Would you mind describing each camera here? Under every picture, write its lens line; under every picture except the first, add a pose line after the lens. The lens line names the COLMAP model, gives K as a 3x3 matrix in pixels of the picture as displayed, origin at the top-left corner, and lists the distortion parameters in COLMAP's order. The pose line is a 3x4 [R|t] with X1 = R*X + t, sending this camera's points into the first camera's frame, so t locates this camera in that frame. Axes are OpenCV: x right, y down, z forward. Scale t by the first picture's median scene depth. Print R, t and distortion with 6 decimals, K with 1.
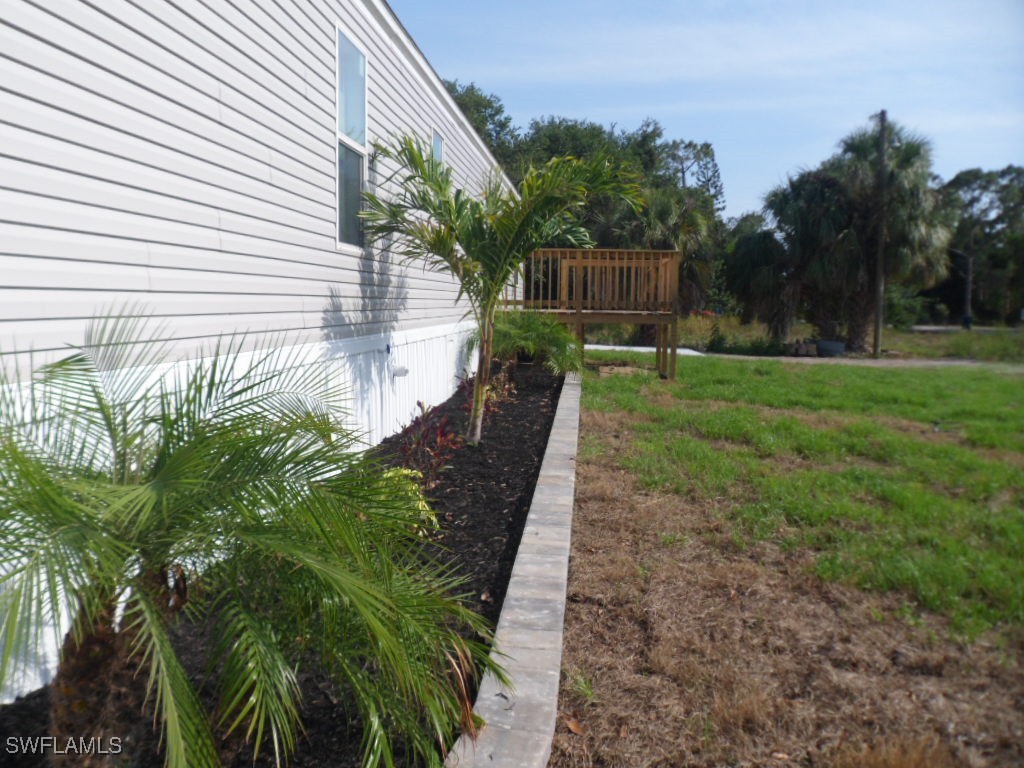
lens RADIAL K [[838.8, 0, 534.9], [0, 838.8, 384.1], [0, 0, 1]] dist [-0.071984, 0.002801]
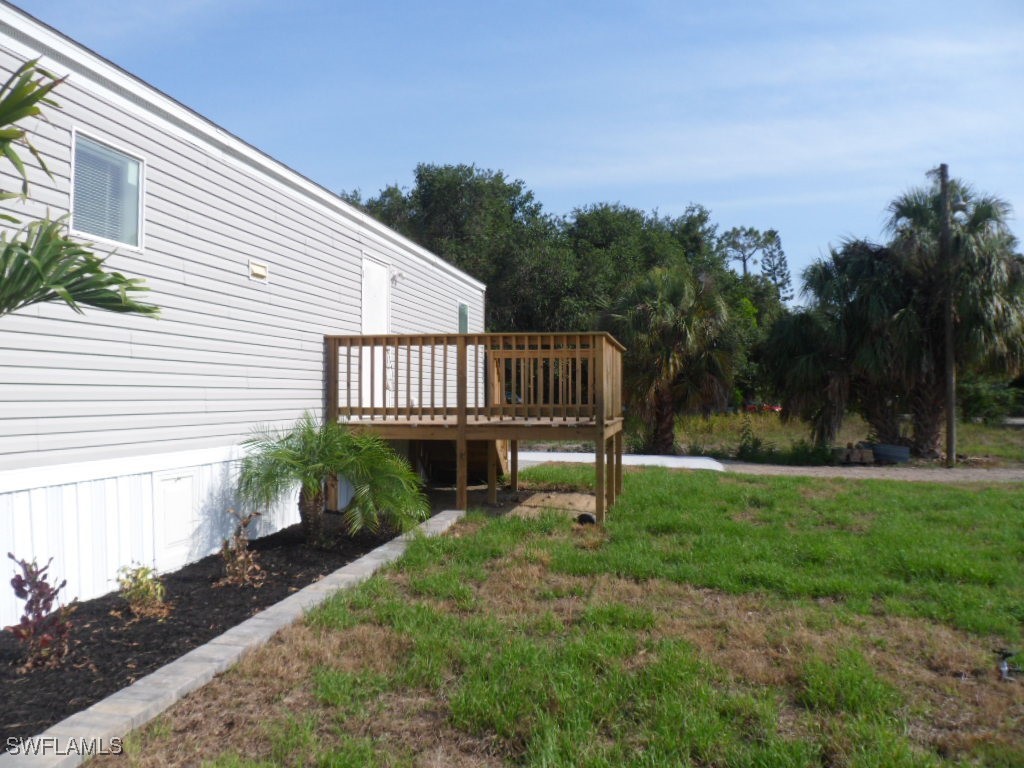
lens RADIAL K [[820.0, 0, 512.0], [0, 820.0, 384.0], [0, 0, 1]] dist [-0.060960, 0.002233]
pose [[0.991602, -0.009235, -0.128997, 0.087737], [-0.005217, 0.993779, -0.111251, -0.020708], [0.129222, 0.110989, 0.985385, 0.159511]]
